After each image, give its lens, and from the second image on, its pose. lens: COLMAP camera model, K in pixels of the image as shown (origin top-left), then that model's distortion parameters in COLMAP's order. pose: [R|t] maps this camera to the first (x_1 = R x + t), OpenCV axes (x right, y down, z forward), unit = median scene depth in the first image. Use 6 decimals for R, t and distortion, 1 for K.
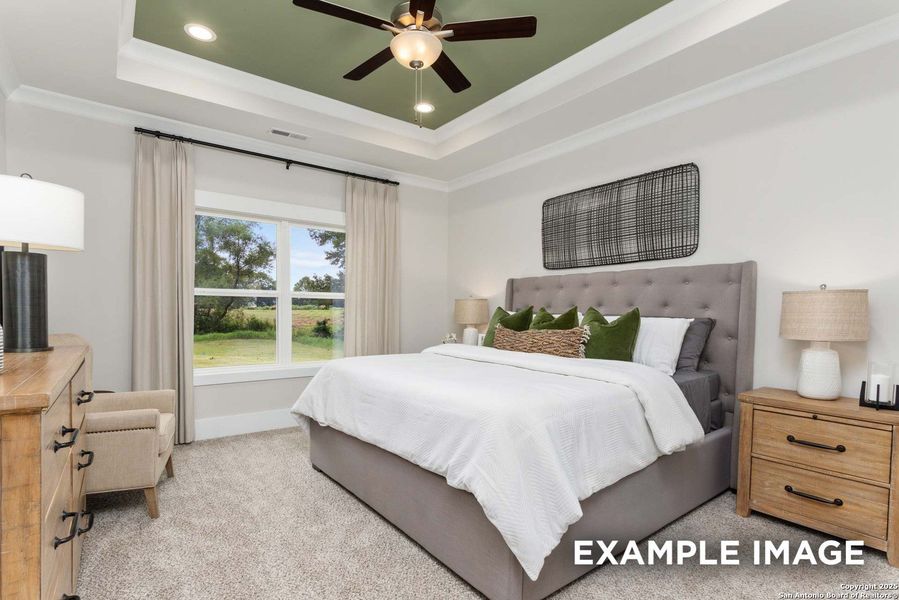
lens RADIAL K [[443.1, 0, 449.5], [0, 443.1, 300.0], [0, 0, 1]] dist [0.000171, -0.000122]
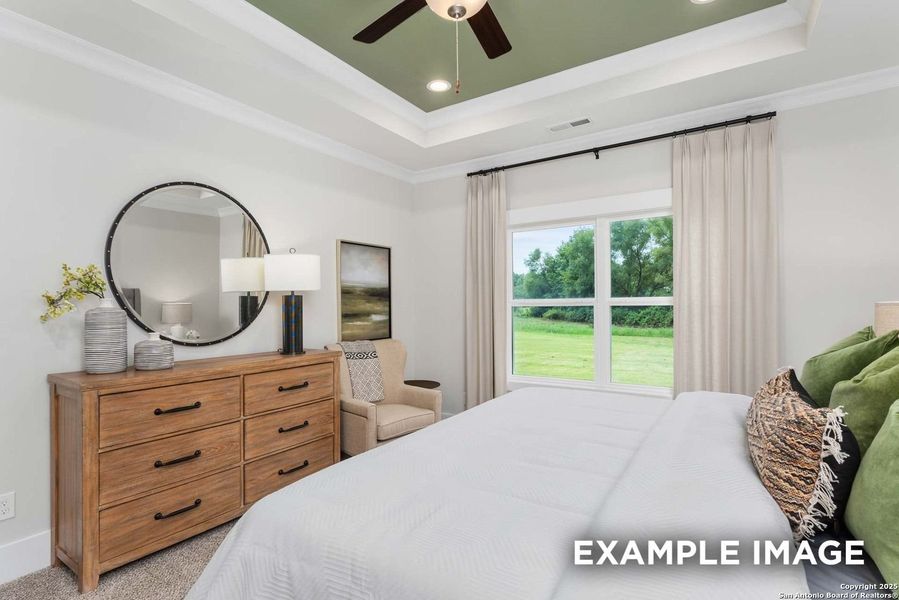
lens RADIAL K [[443.1, 0, 449.5], [0, 443.1, 300.0], [0, 0, 1]] dist [0.000171, -0.000122]
pose [[0.325628, -0.015159, -0.945377, 0.381337], [0.040702, 0.999169, -0.002002, -0.027015], [0.944622, -0.037827, 0.325974, 0.445670]]
